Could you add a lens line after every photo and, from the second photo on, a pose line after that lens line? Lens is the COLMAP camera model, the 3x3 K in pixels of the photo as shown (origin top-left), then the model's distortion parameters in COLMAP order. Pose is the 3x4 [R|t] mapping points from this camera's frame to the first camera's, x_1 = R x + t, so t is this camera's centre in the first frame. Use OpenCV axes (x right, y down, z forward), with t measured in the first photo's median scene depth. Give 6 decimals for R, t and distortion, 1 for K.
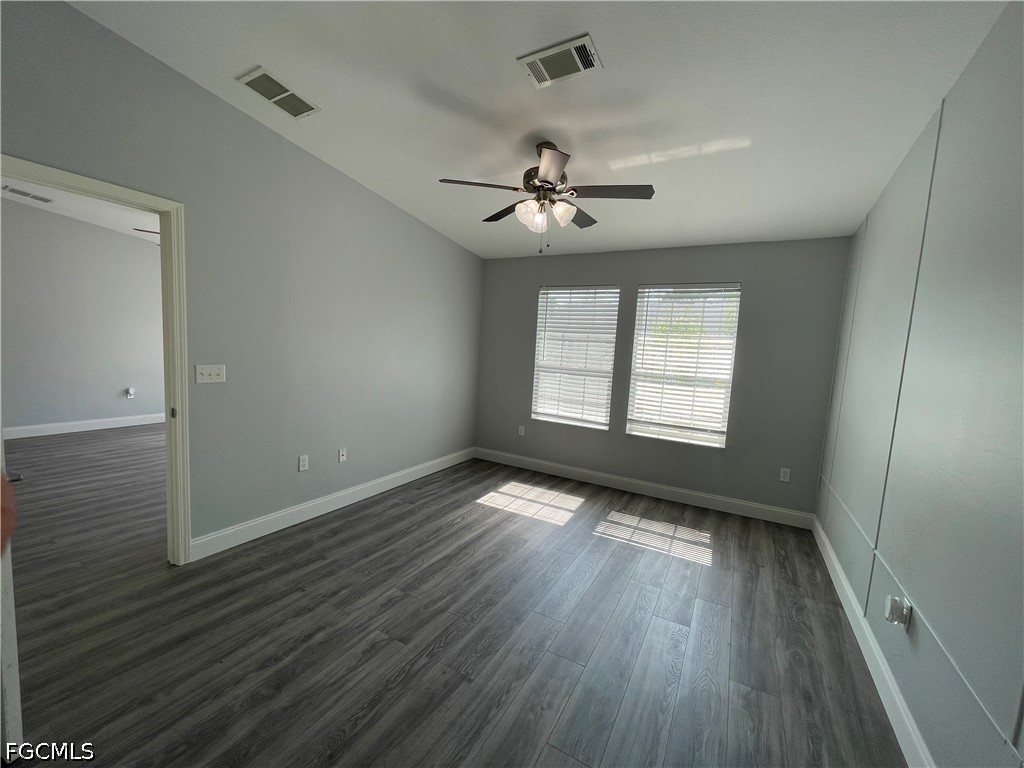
lens RADIAL K [[412.7, 0, 509.7], [0, 412.7, 384.7], [0, 0, 1]] dist [0.003368, 0.000270]
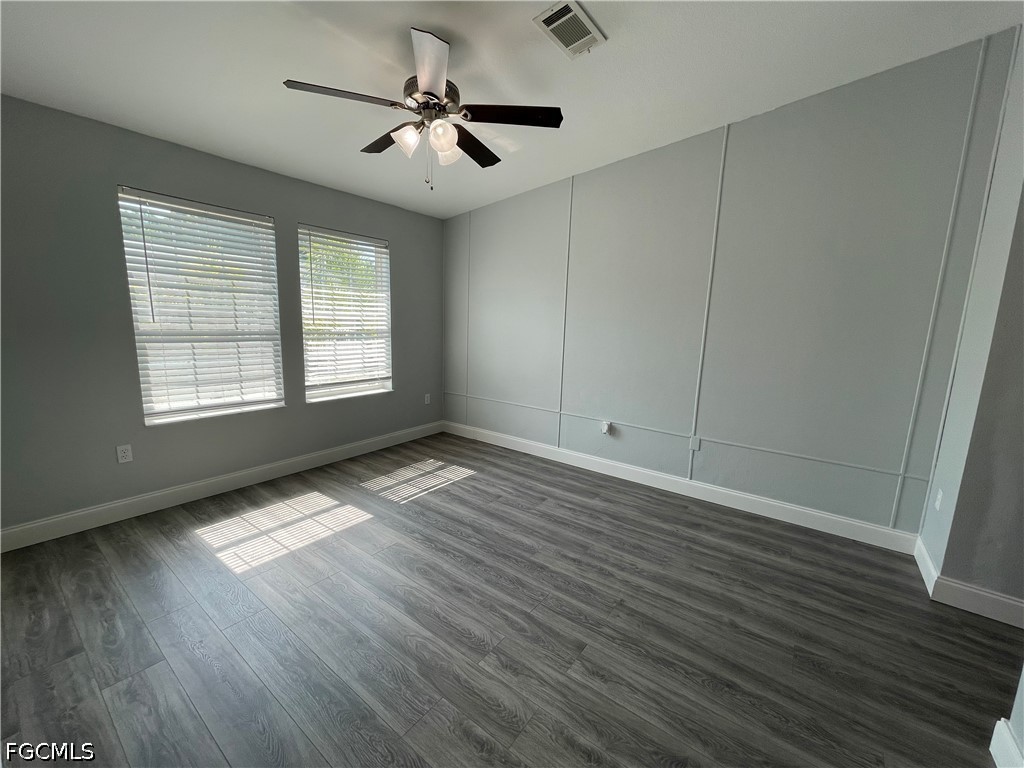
lens RADIAL K [[412.7, 0, 509.7], [0, 412.7, 384.7], [0, 0, 1]] dist [0.003368, 0.000270]
pose [[0.133644, -0.208003, 0.968955, -0.545661], [0.069506, 0.977286, 0.200204, -0.068990], [-0.988589, 0.040592, 0.145065, 0.528964]]
